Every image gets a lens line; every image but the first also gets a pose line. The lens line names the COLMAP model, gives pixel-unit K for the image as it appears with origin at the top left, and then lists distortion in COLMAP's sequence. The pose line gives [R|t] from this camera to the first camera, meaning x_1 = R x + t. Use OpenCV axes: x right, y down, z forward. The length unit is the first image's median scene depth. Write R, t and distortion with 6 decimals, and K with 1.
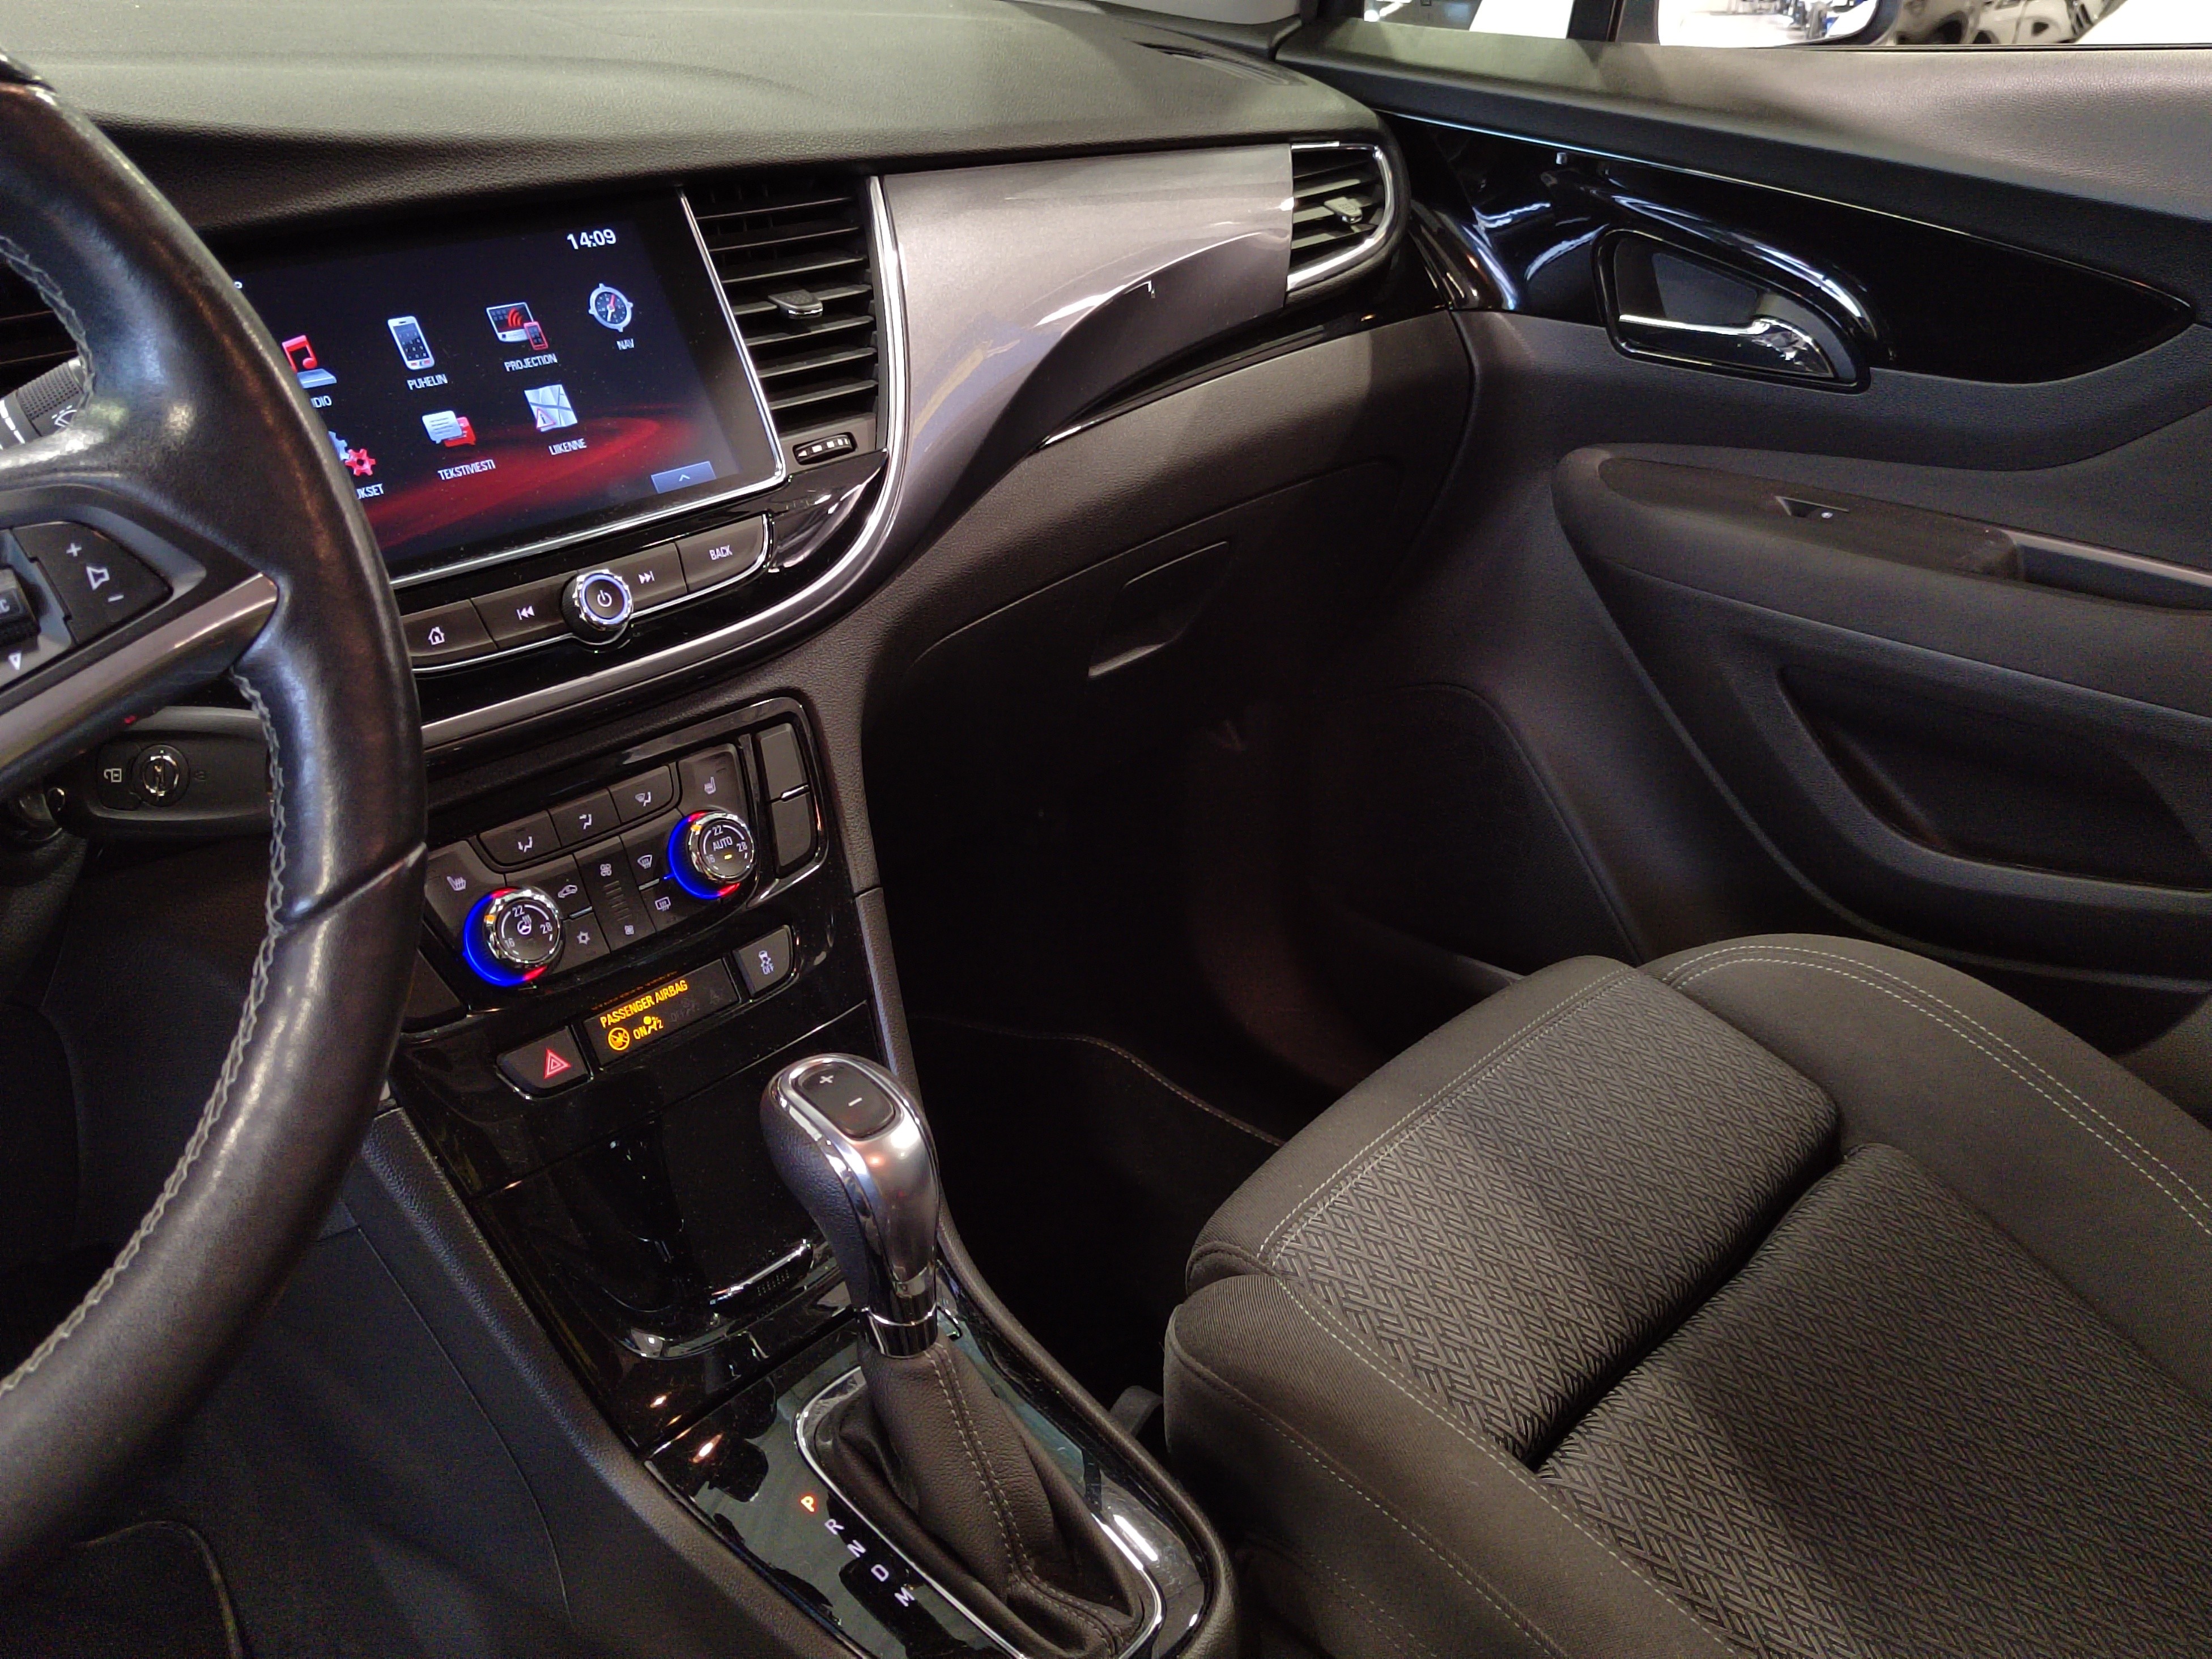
lens RADIAL K [[1882.7, 0, 1106.0], [0, 1882.7, 829.5], [0, 0, 1]] dist [0.034749, -0.001573]
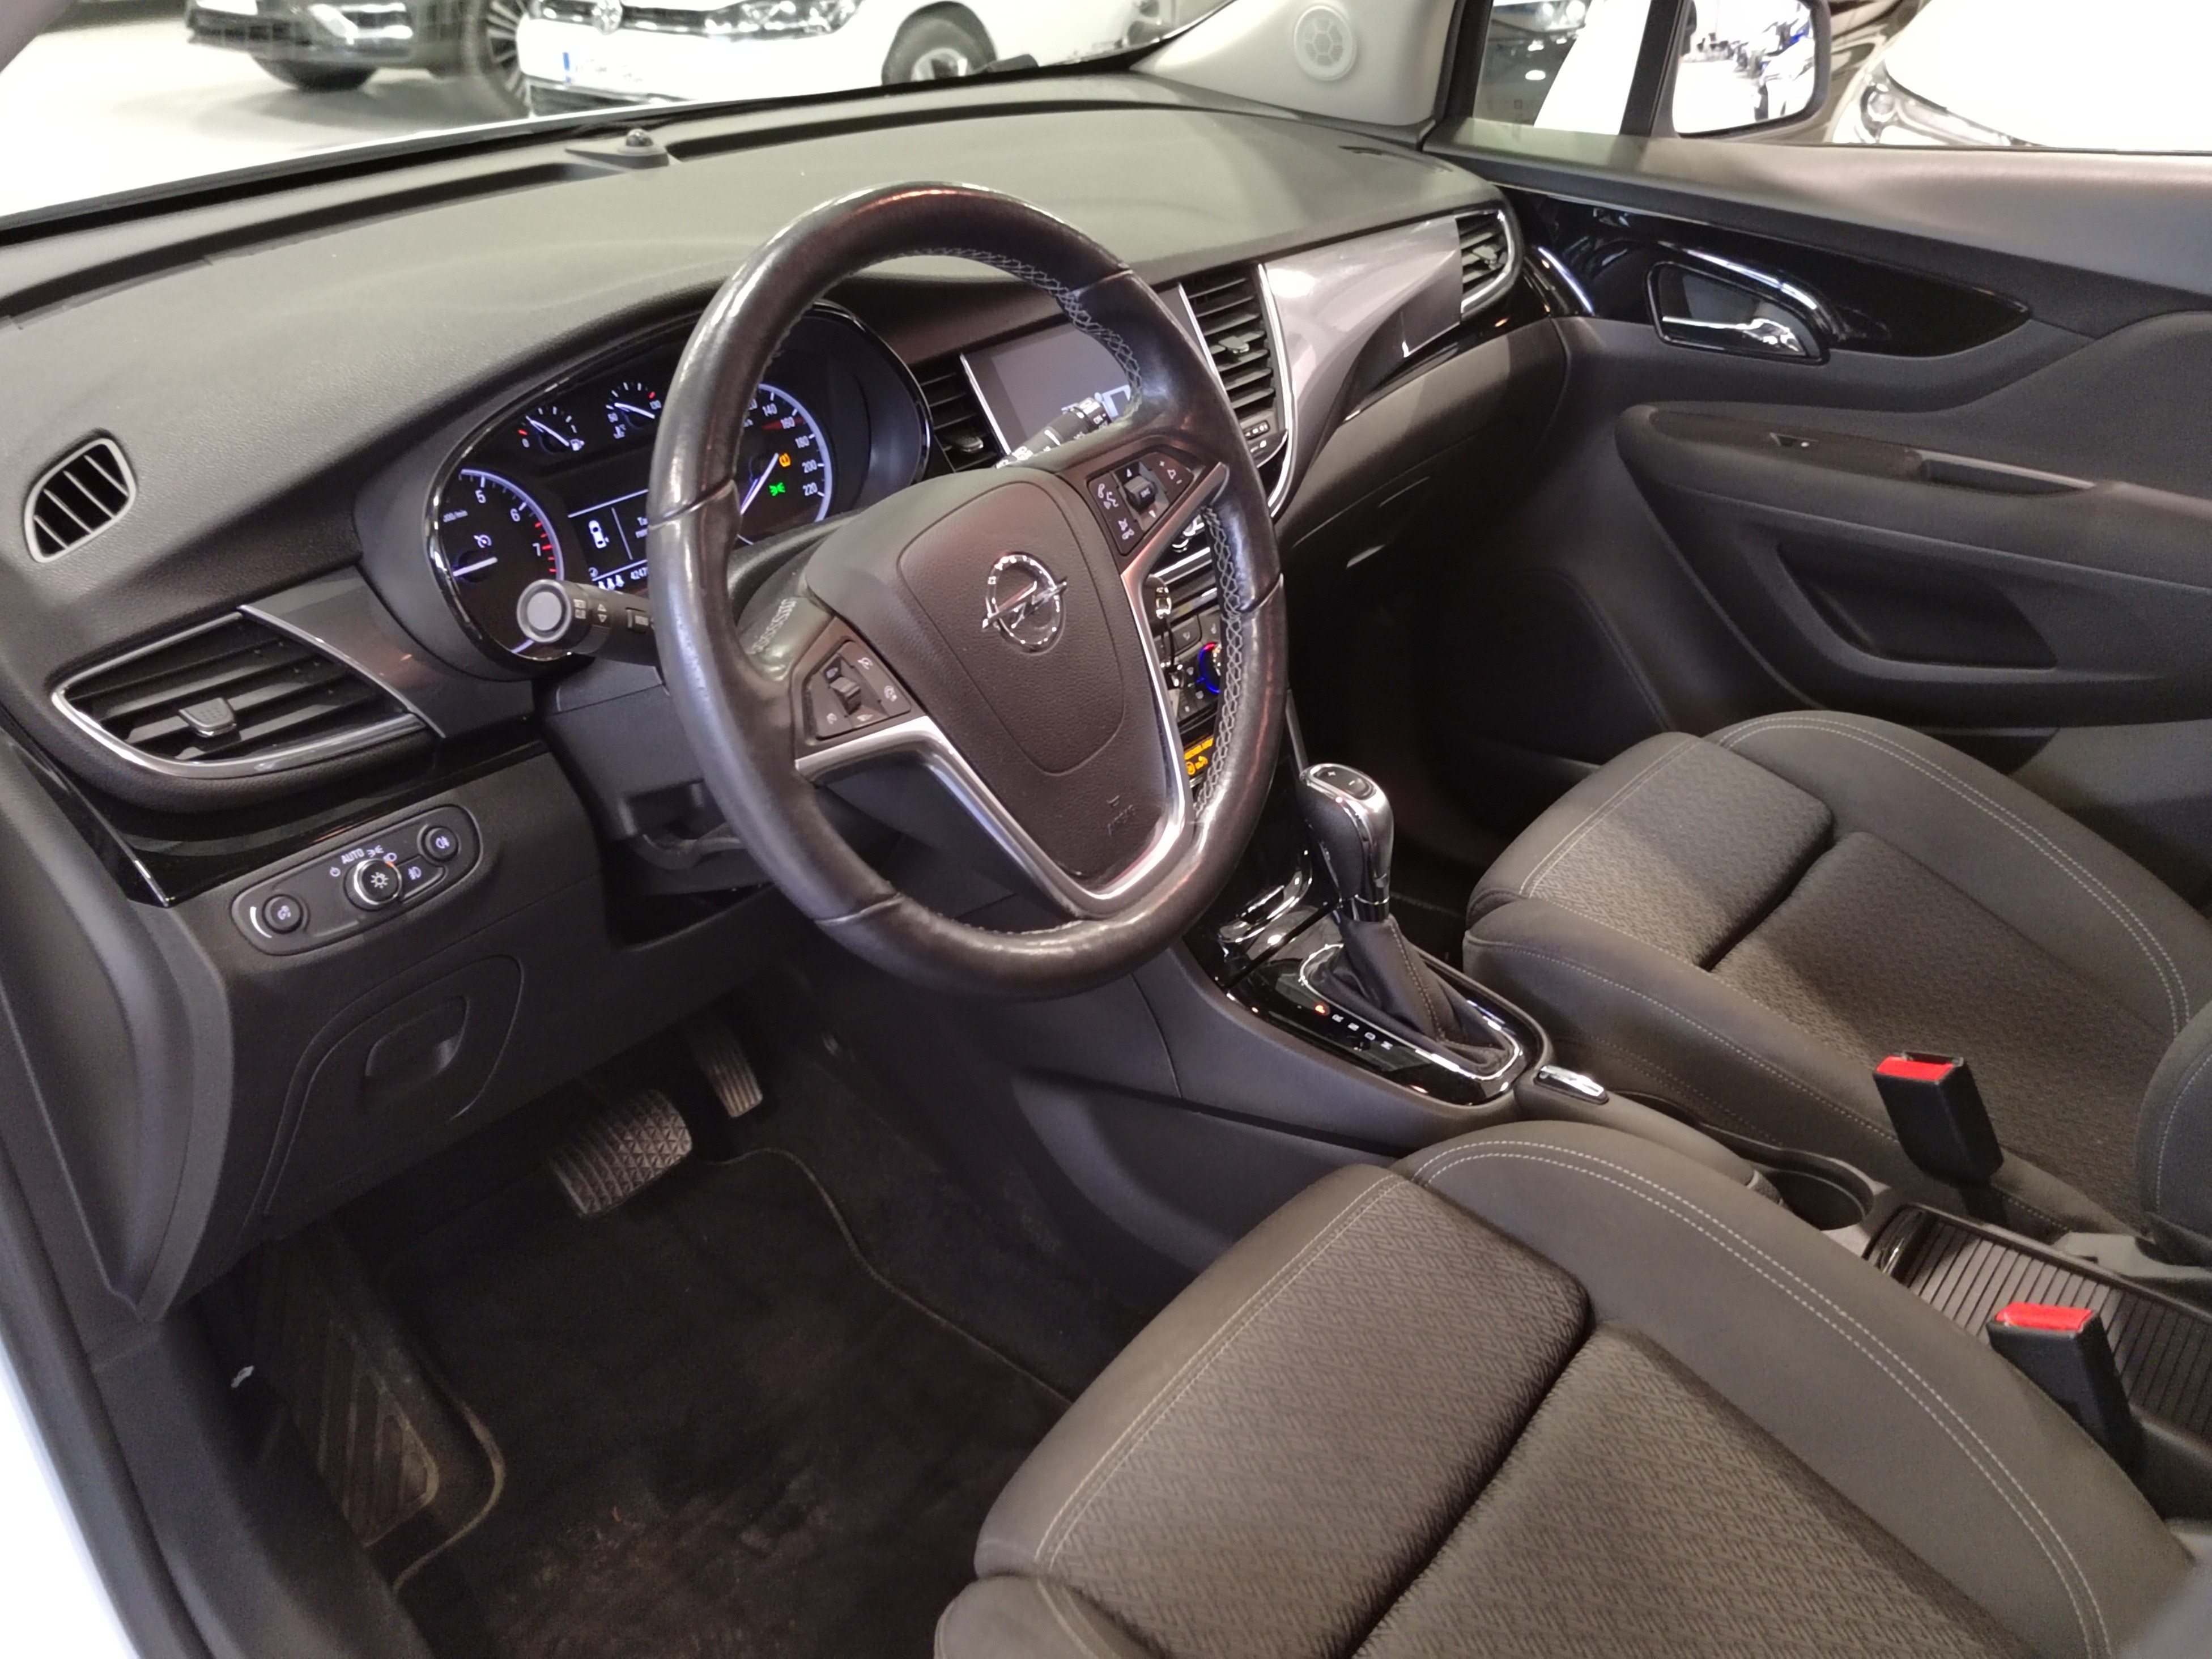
lens RADIAL K [[1848.8, 0, 1093.8], [0, 1848.8, 840.3], [0, 0, 1]] dist [0.009117, 0.001531]
pose [[0.997463, -0.050300, 0.050376, -0.414031], [0.048422, 0.998110, 0.037829, 0.101999], [-0.052184, -0.035293, 0.998014, -0.701014]]
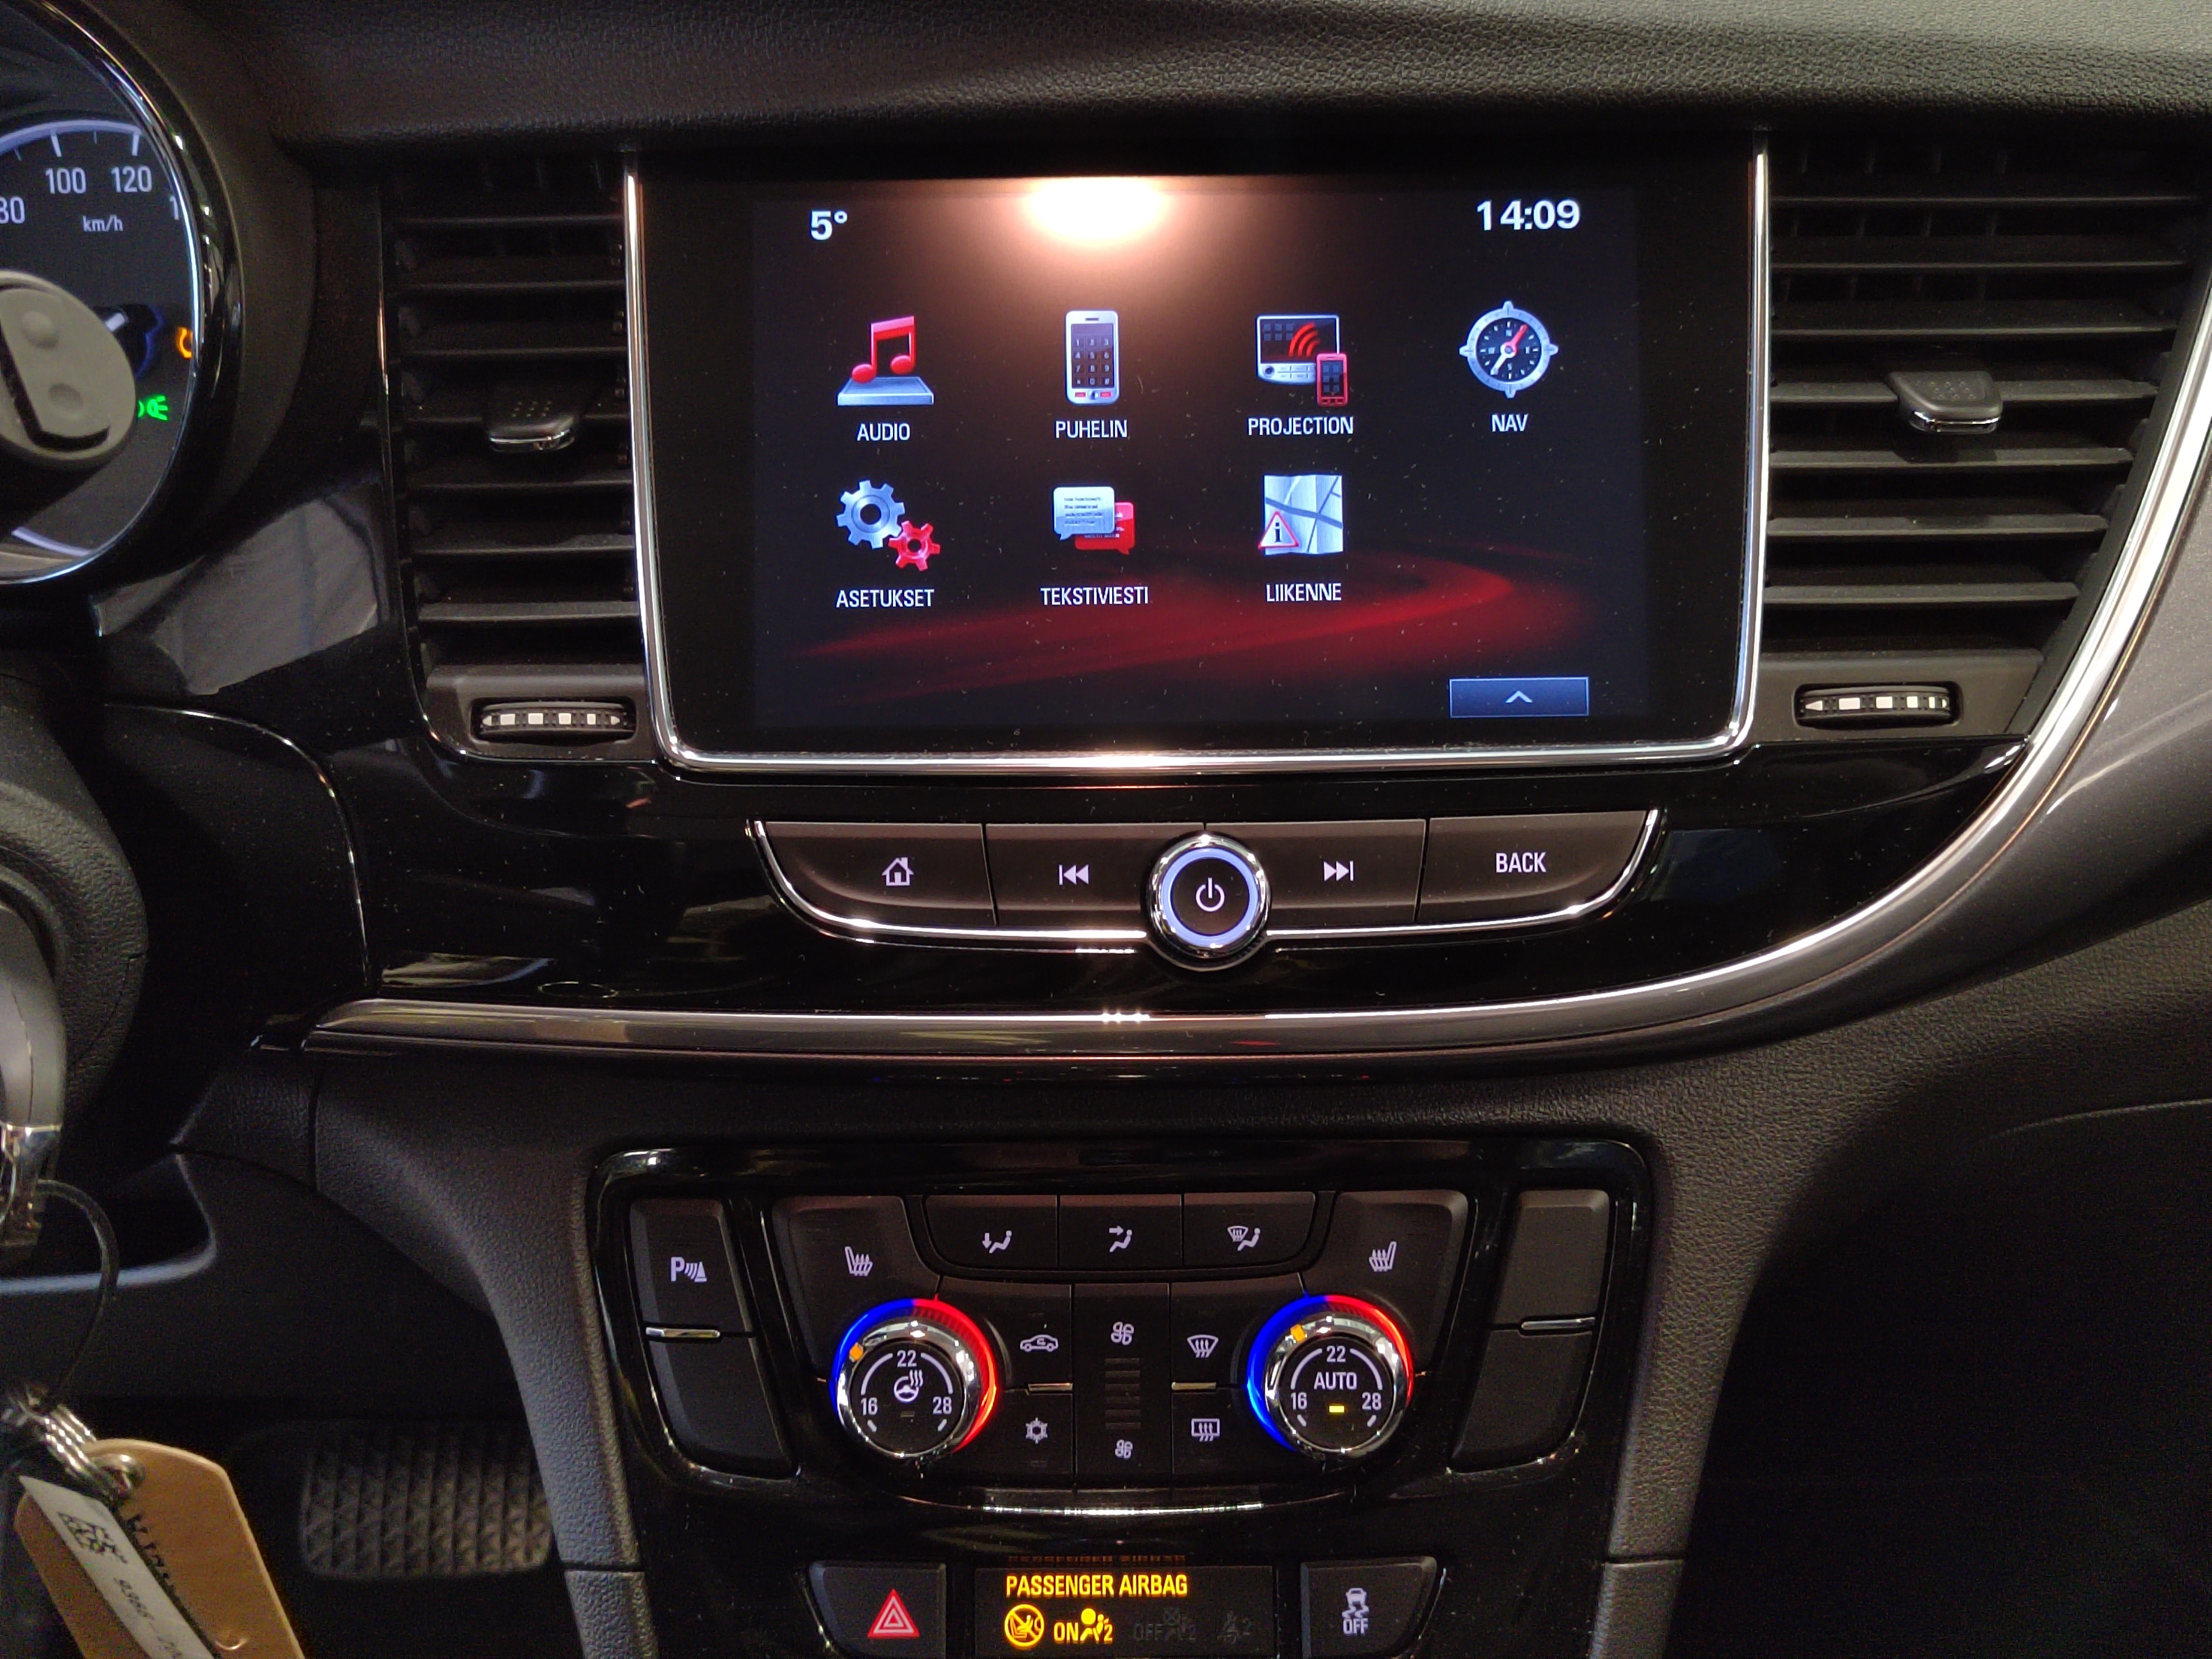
lens RADIAL K [[1933.1, 0, 1106.0], [0, 1933.1, 829.5], [0, 0, 1]] dist [0.019082, 0.000737]
pose [[0.683214, 0.333826, -0.649444, 0.048851], [-0.320278, 0.936265, 0.144326, -0.187905], [0.656232, 0.109397, 0.746587, 0.529592]]
